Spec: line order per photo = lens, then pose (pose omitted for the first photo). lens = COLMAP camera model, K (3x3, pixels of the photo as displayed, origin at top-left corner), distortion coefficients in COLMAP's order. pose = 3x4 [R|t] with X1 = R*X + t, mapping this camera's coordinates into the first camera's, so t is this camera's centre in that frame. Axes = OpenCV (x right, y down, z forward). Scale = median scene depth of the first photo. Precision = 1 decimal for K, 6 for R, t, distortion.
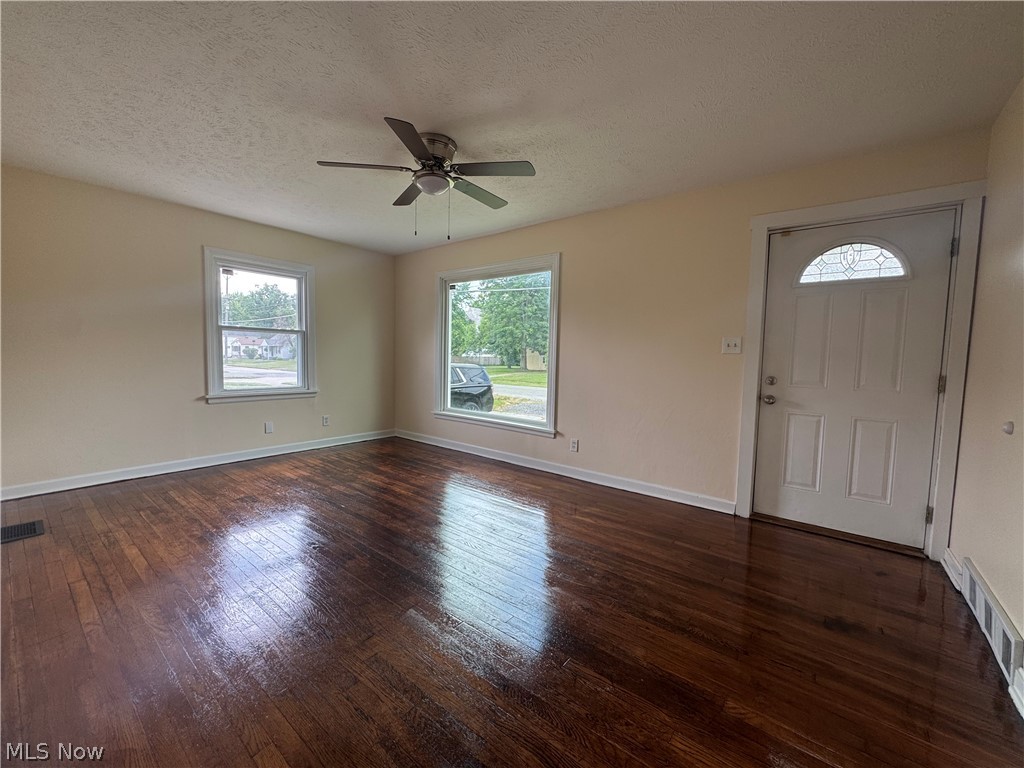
lens RADIAL K [[408.8, 0, 510.4], [0, 408.8, 382.1], [0, 0, 1]] dist [-0.002324, -0.000310]
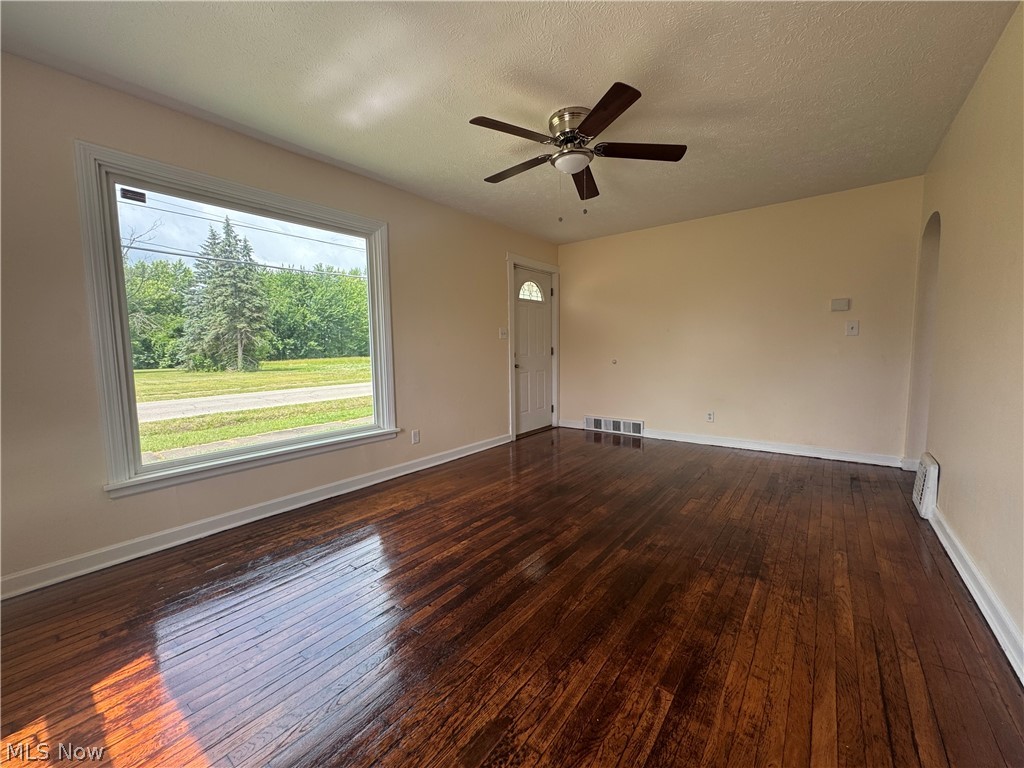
lens RADIAL K [[408.8, 0, 510.6], [0, 408.8, 384.4], [0, 0, 1]] dist [-0.002324, -0.000310]
pose [[-0.009194, -0.113592, 0.993485, -1.017179], [0.081692, 0.990121, 0.113963, -0.074525], [-0.996615, 0.082208, 0.000176, 1.007128]]
